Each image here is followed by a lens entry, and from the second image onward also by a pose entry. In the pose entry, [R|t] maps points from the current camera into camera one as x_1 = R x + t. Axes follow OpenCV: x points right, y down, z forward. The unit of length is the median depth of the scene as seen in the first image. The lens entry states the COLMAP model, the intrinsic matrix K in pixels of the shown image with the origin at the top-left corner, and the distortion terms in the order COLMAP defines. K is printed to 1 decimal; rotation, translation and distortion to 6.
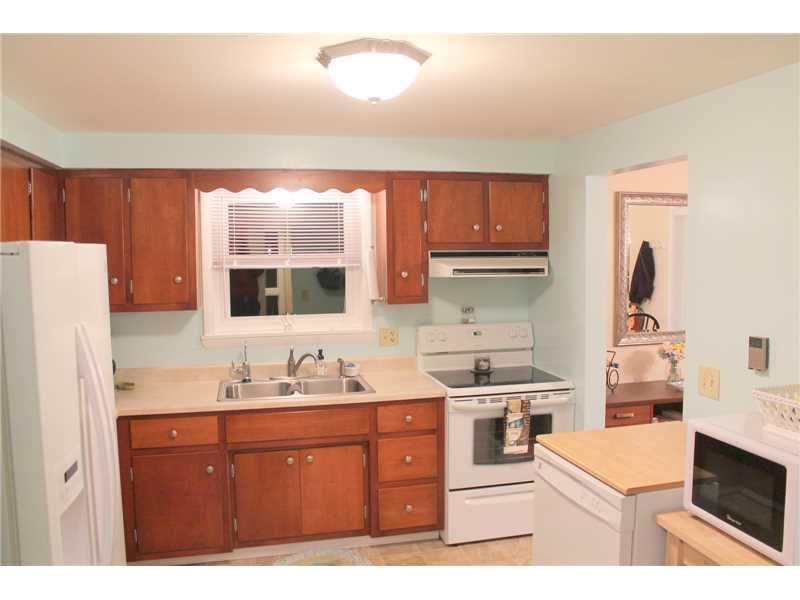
lens RADIAL K [[679.6, 0, 418.4], [0, 679.6, 298.6], [0, 0, 1]] dist [-0.165344, 0.147924]
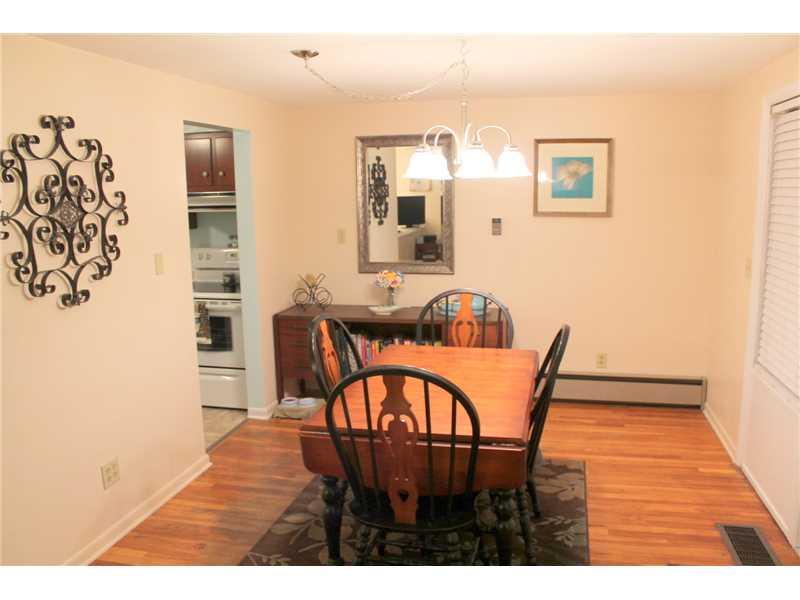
lens RADIAL K [[679.6, 0, 418.4], [0, 679.6, 298.6], [0, 0, 1]] dist [-0.165344, 0.147924]
pose [[0.894306, 0.068867, -0.442125, 0.977557], [-0.026799, 0.994555, 0.100707, -0.004433], [0.446653, -0.078215, 0.891282, 0.008994]]
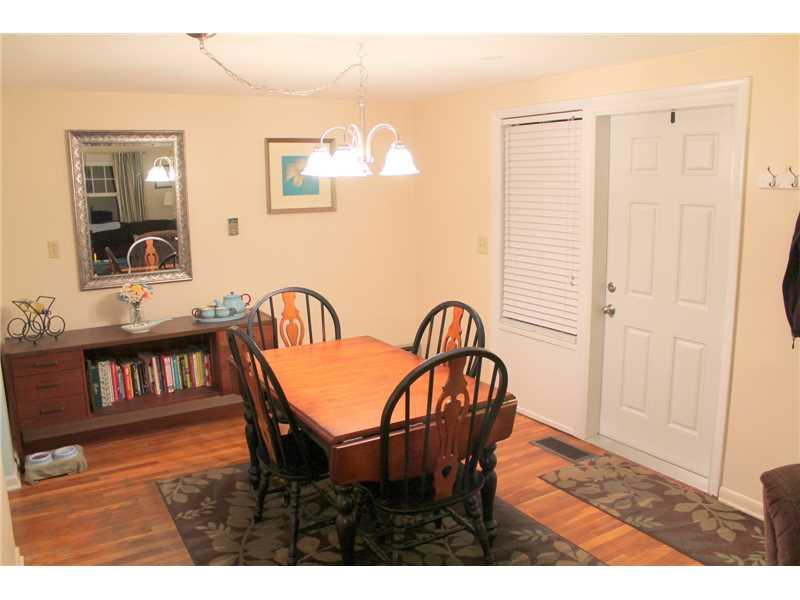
lens RADIAL K [[679.6, 0, 418.4], [0, 679.6, 298.6], [0, 0, 1]] dist [-0.165344, 0.147924]
pose [[0.950946, -0.063065, 0.302860, 0.517067], [0.032937, 0.994076, 0.103579, -0.000277], [-0.307598, -0.088523, 0.947390, -0.062769]]
